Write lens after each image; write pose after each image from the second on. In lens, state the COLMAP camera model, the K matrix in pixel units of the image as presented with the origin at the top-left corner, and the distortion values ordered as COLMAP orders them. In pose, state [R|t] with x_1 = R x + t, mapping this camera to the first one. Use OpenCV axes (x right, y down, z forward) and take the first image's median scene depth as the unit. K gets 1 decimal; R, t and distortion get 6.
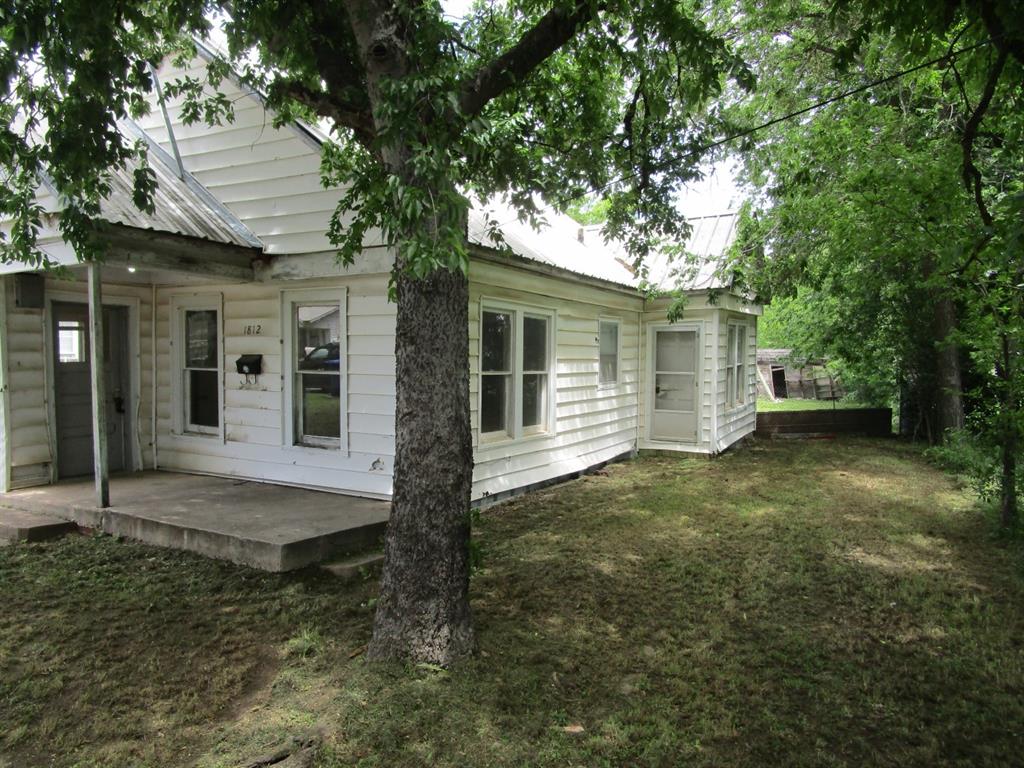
lens RADIAL K [[725.9, 0, 512.0], [0, 725.9, 384.0], [0, 0, 1]] dist [-0.026781, 0.004512]
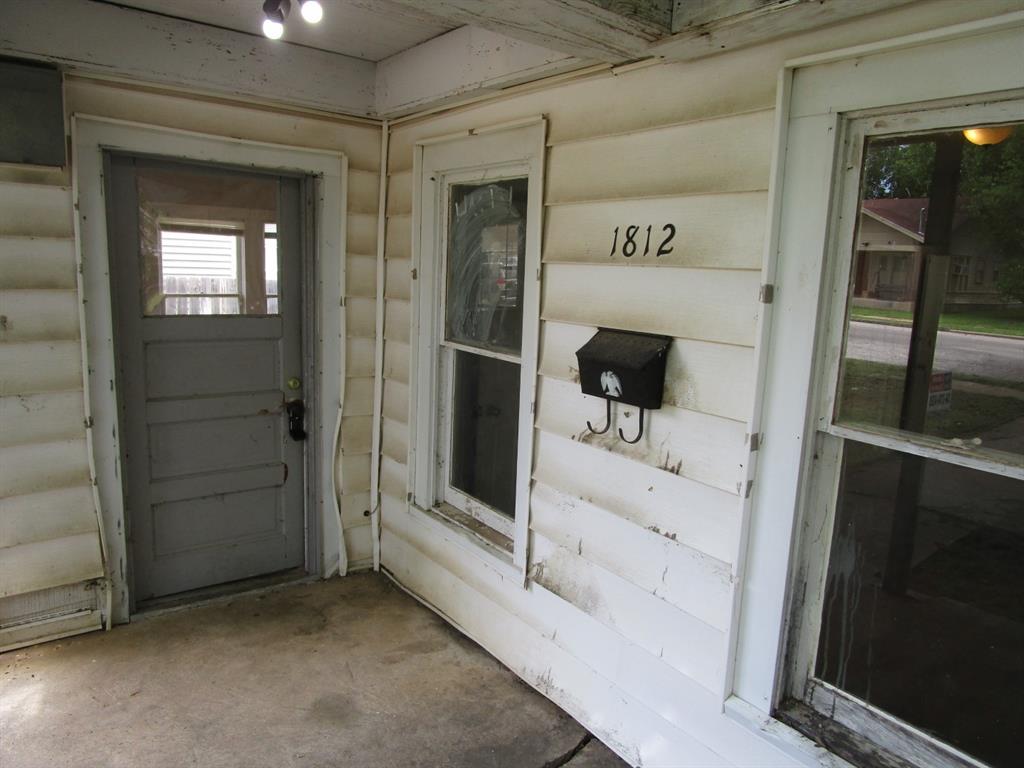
lens RADIAL K [[725.9, 0, 512.0], [0, 725.9, 384.0], [0, 0, 1]] dist [-0.026781, 0.004512]
pose [[0.908561, 0.098517, -0.405969, -0.274788], [-0.053788, 0.991294, 0.120179, -0.049300], [0.414274, -0.087354, 0.905950, 0.695803]]
